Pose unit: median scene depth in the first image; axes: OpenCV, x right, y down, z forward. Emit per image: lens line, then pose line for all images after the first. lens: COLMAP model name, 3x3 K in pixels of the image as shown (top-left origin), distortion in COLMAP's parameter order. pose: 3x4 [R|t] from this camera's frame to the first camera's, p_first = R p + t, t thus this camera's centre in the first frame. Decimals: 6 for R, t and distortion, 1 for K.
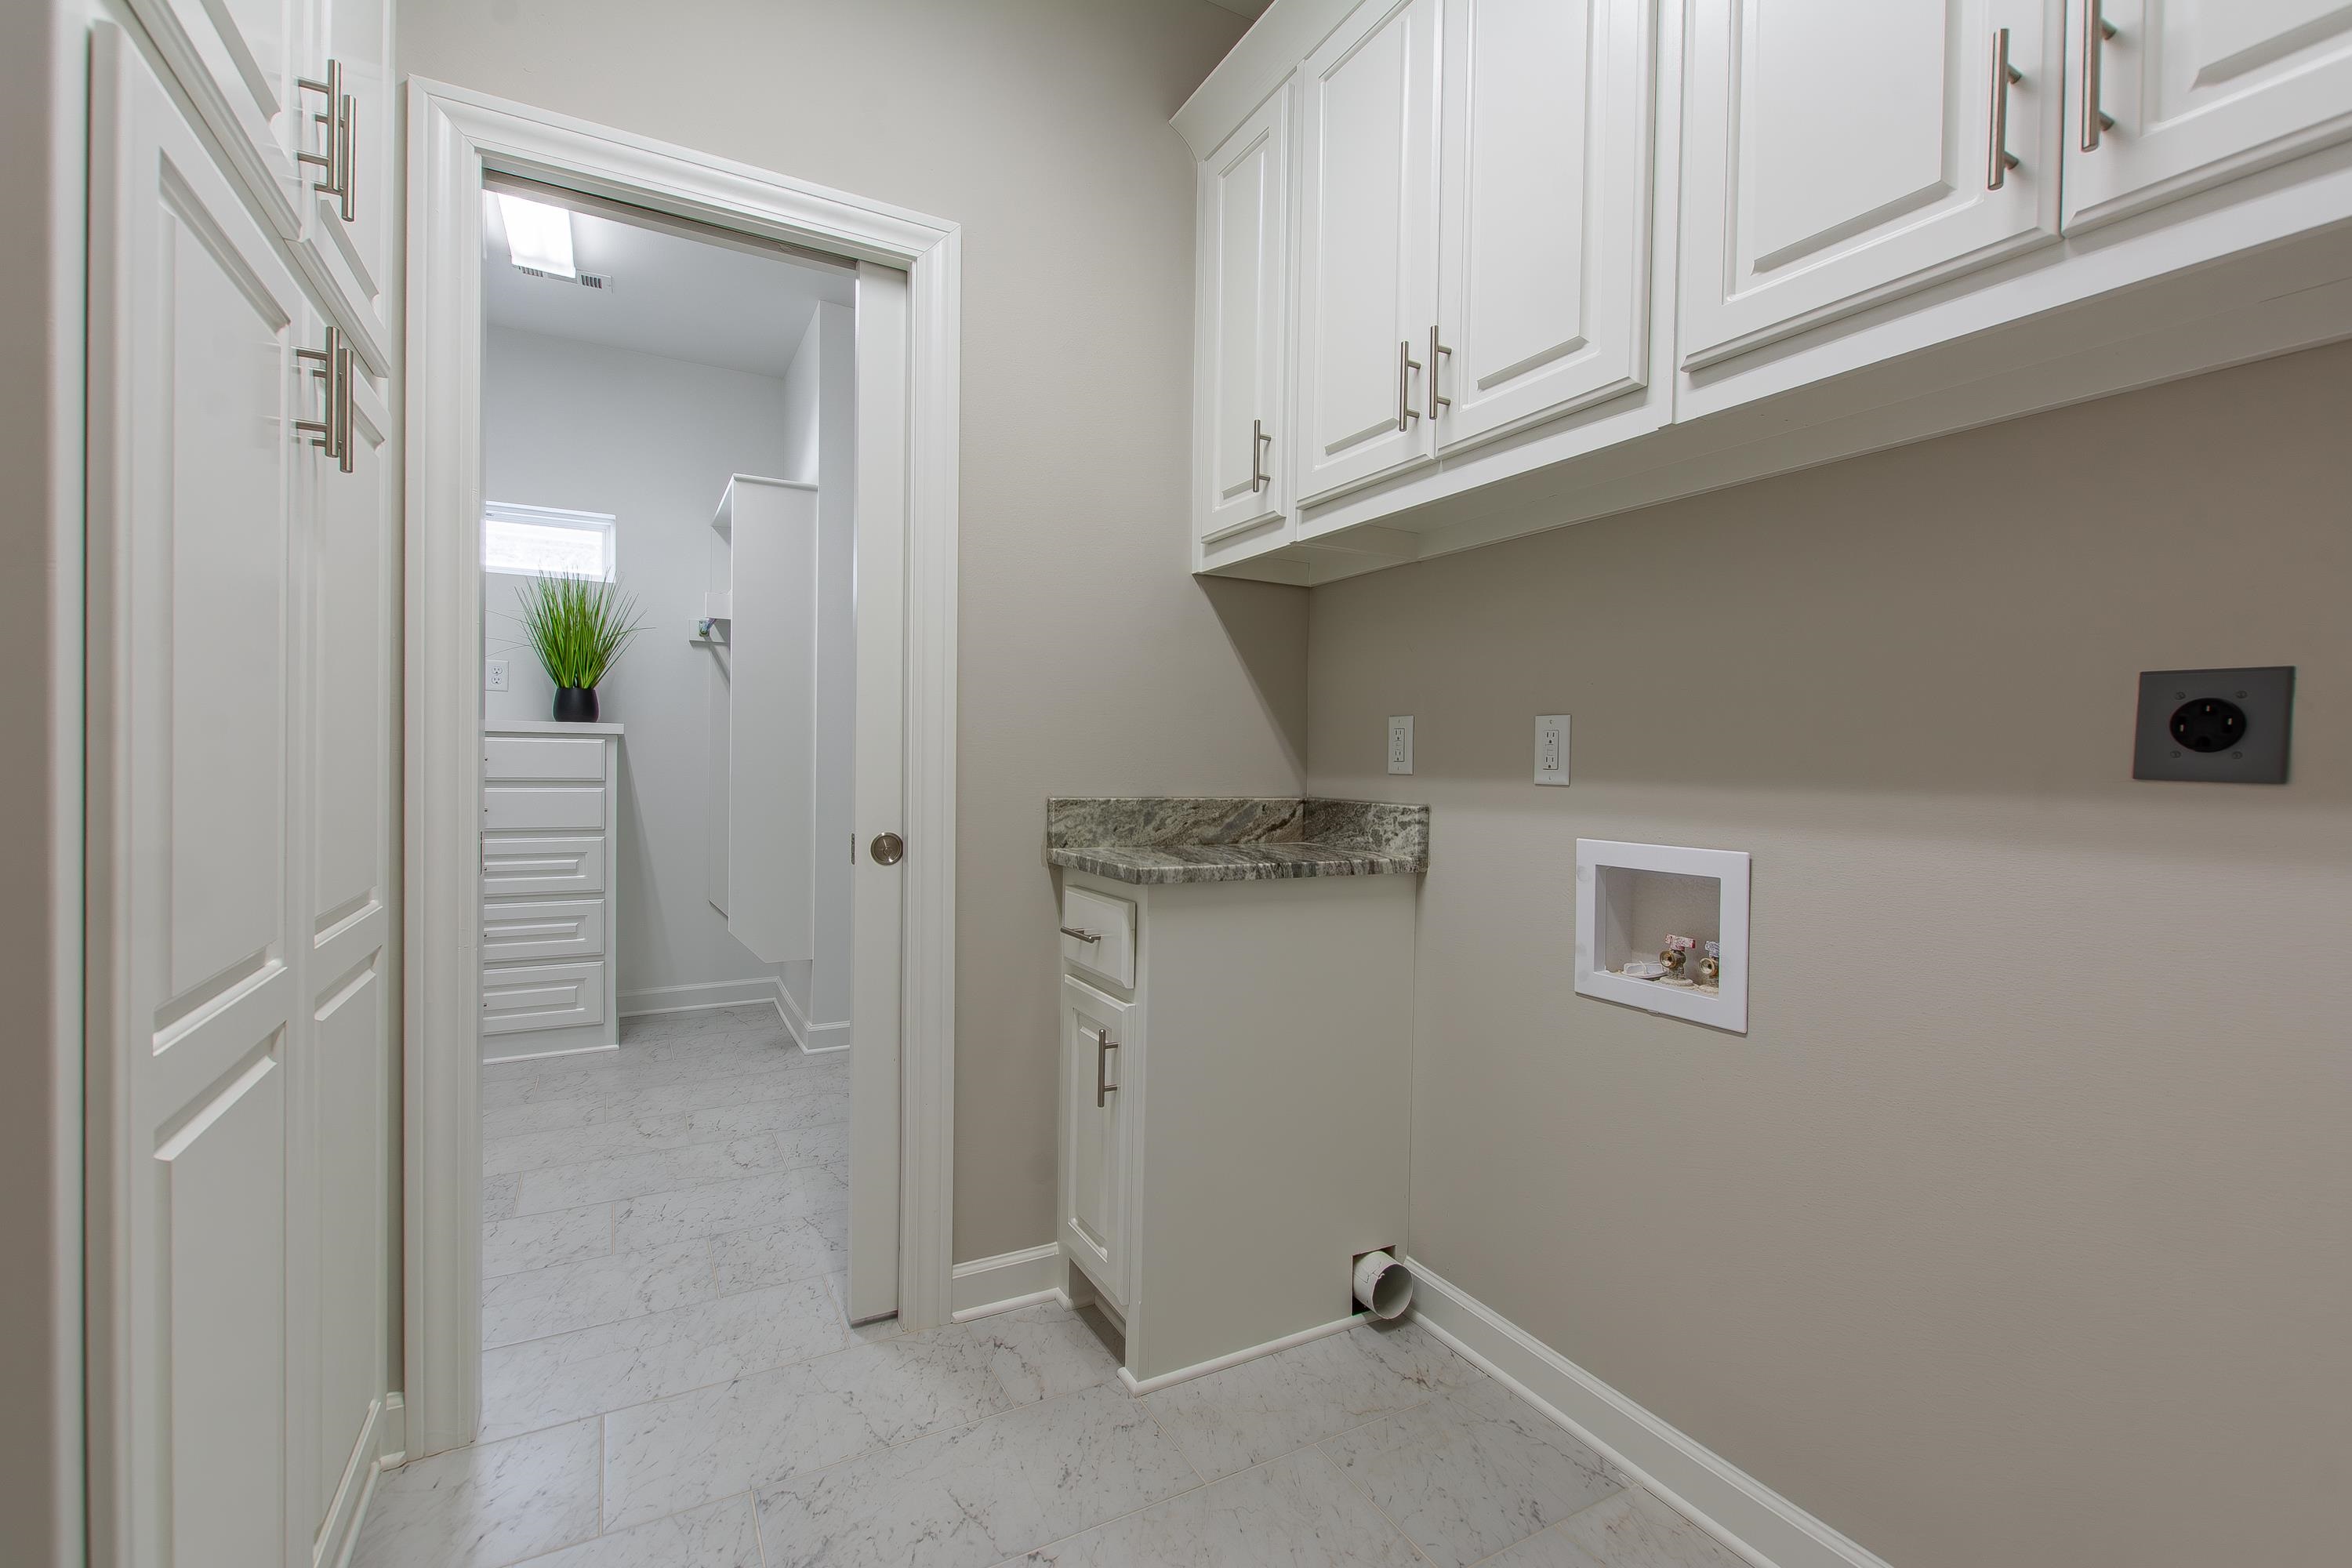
lens RADIAL K [[1046.9, 0, 1178.4], [0, 1046.9, 777.1], [0, 0, 1]] dist [-0.001790, -0.001818]
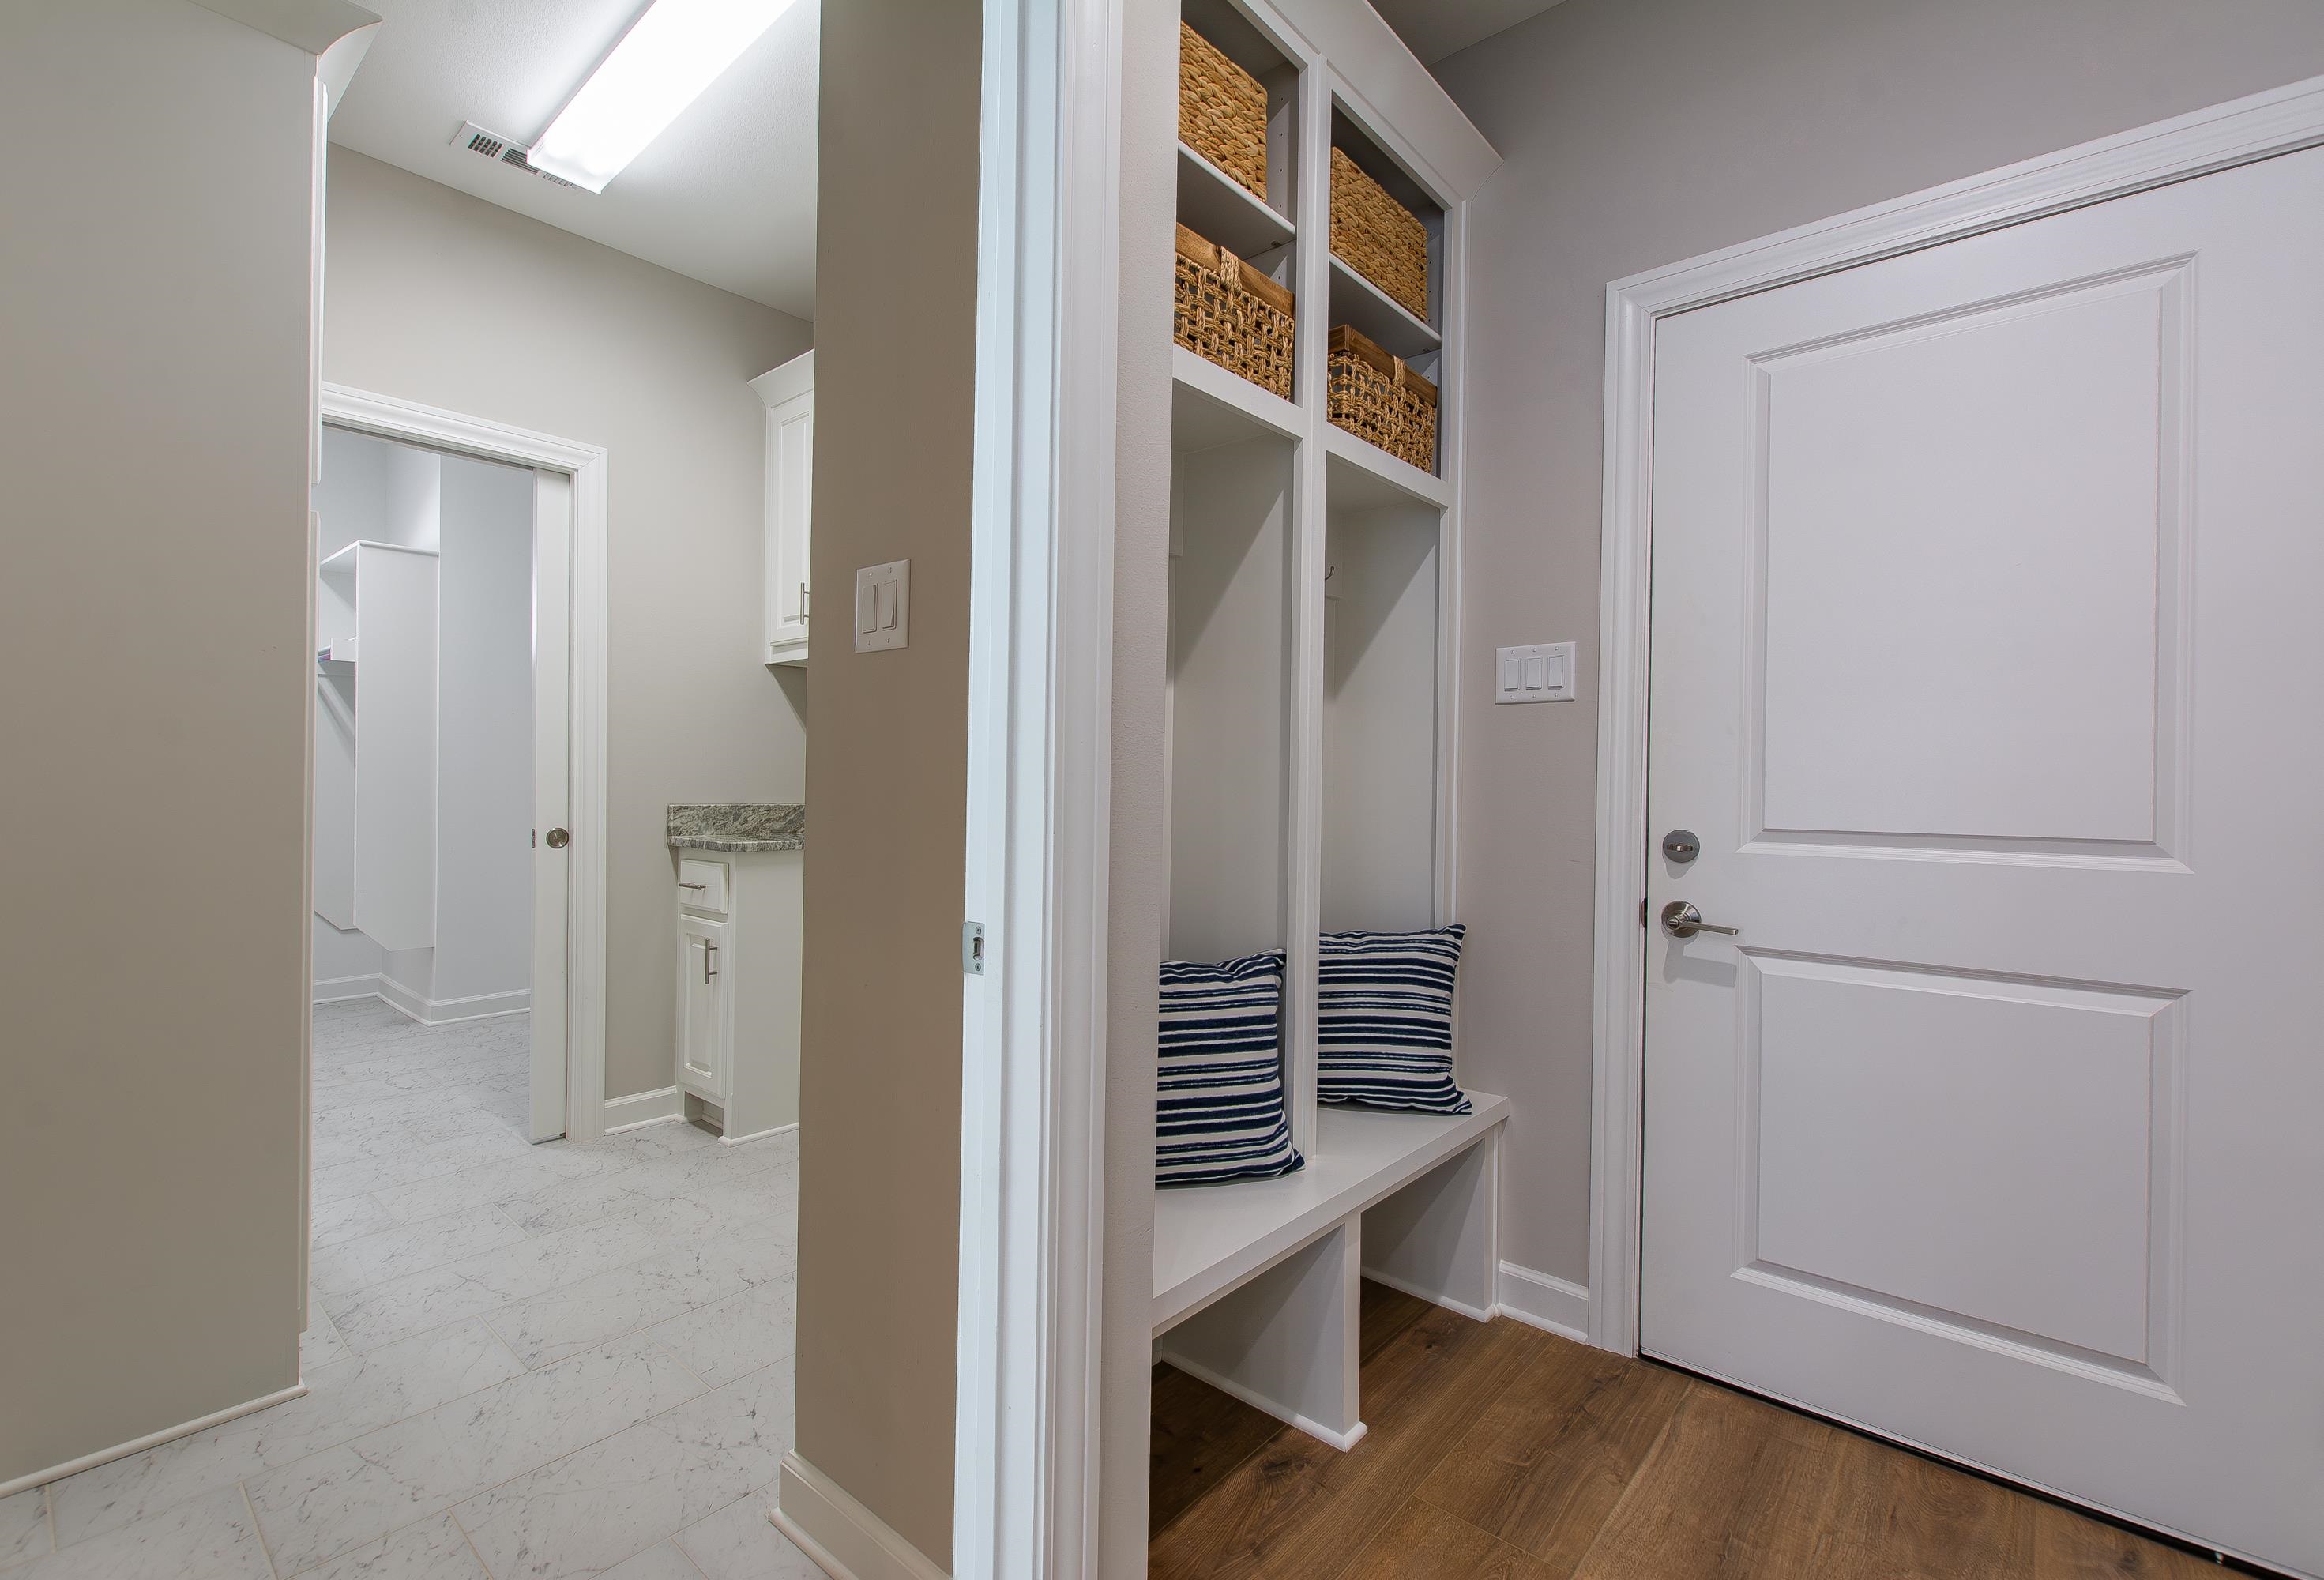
lens RADIAL K [[1030.7, 0, 1158.9], [0, 1030.7, 781.8], [0, 0, 1]] dist [-0.002430, -0.000269]
pose [[0.936035, -0.005965, 0.351855, 0.024714], [0.008807, 0.999940, -0.006477, 0.001405], [-0.351796, 0.009162, 0.936032, -0.762837]]
